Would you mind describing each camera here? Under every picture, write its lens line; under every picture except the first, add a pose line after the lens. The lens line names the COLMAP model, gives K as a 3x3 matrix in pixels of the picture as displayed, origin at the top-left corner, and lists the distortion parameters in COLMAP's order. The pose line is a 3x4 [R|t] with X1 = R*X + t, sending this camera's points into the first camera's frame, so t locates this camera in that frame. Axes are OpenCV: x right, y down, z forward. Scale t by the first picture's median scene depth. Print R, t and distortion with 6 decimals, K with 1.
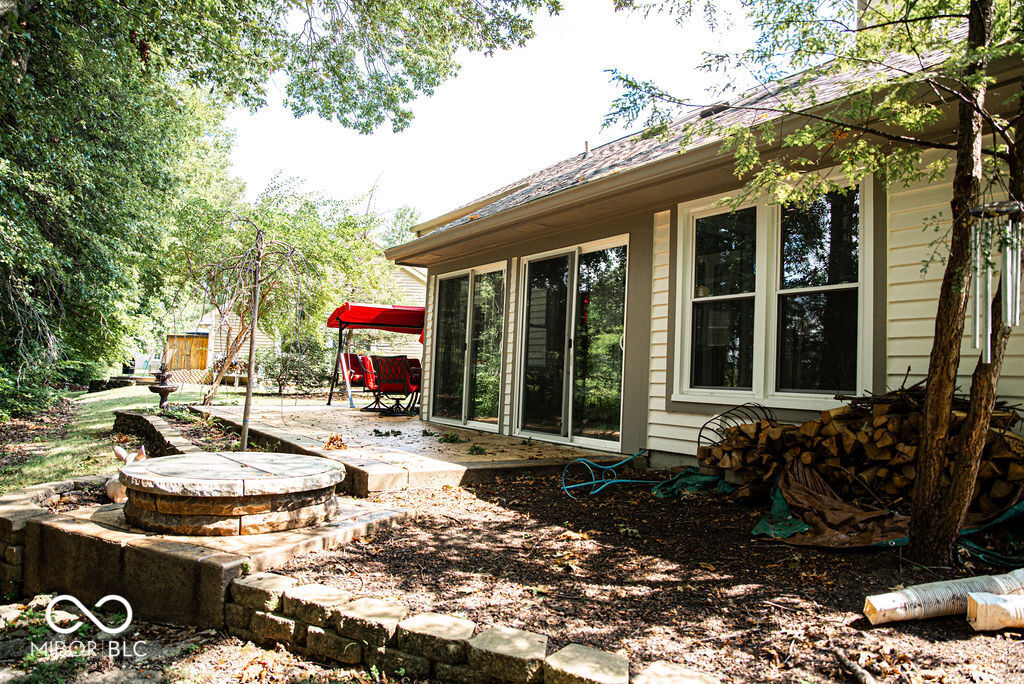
lens RADIAL K [[707.2, 0, 512.0], [0, 707.2, 342.0], [0, 0, 1]] dist [-0.110070, 0.083760]
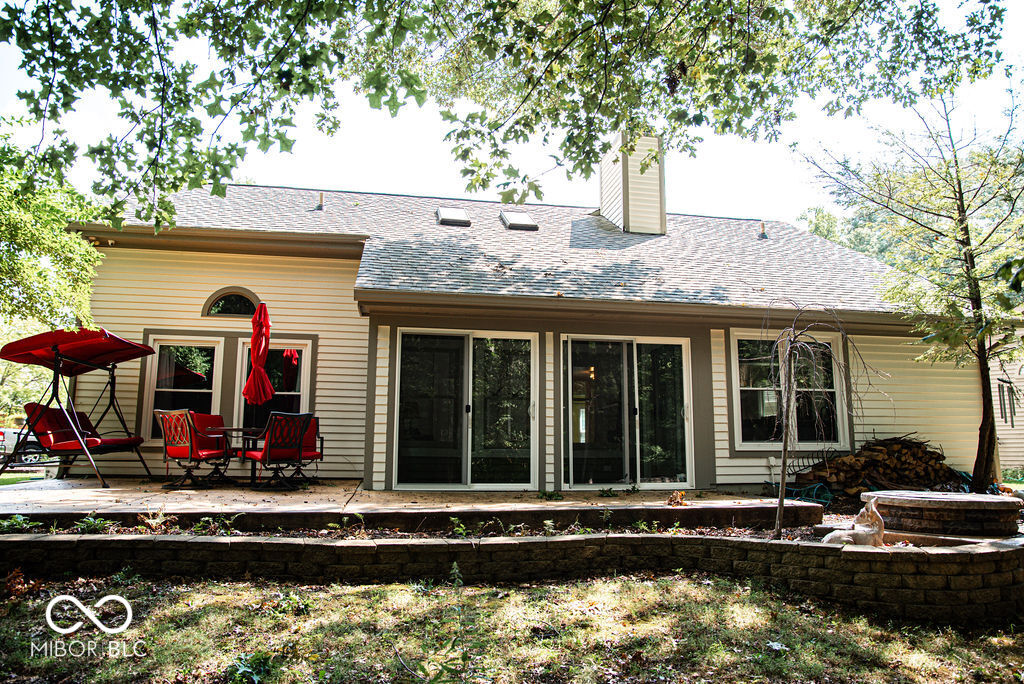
lens RADIAL K [[707.2, 0, 512.0], [0, 707.2, 342.0], [0, 0, 1]] dist [-0.110070, 0.083760]
pose [[0.384725, 0.109852, 0.916471, -1.407568], [-0.038849, 0.993940, -0.102829, 0.020183], [-0.922213, 0.003956, 0.386661, 0.825553]]
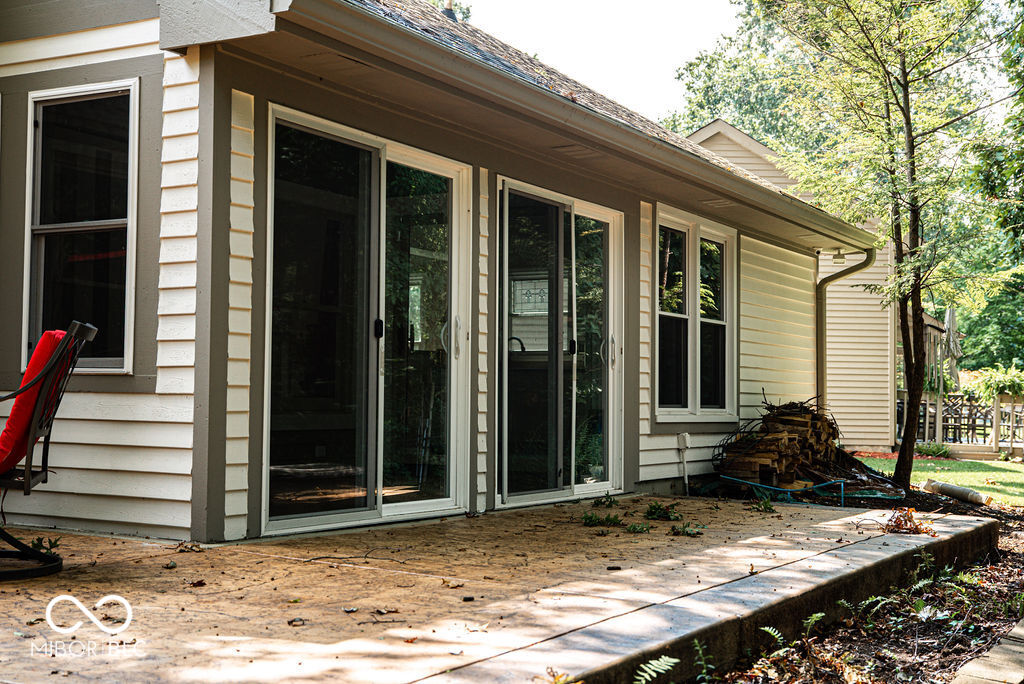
lens RADIAL K [[1317.6, 0, 512.0], [0, 1317.6, 342.0], [0, 0, 1]] dist [0.019837, 0.117673]
pose [[-0.459040, -0.009327, 0.888367, -1.153948], [-0.083271, 0.995994, -0.032571, 0.049603], [-0.884504, -0.088927, -0.457978, 1.887665]]
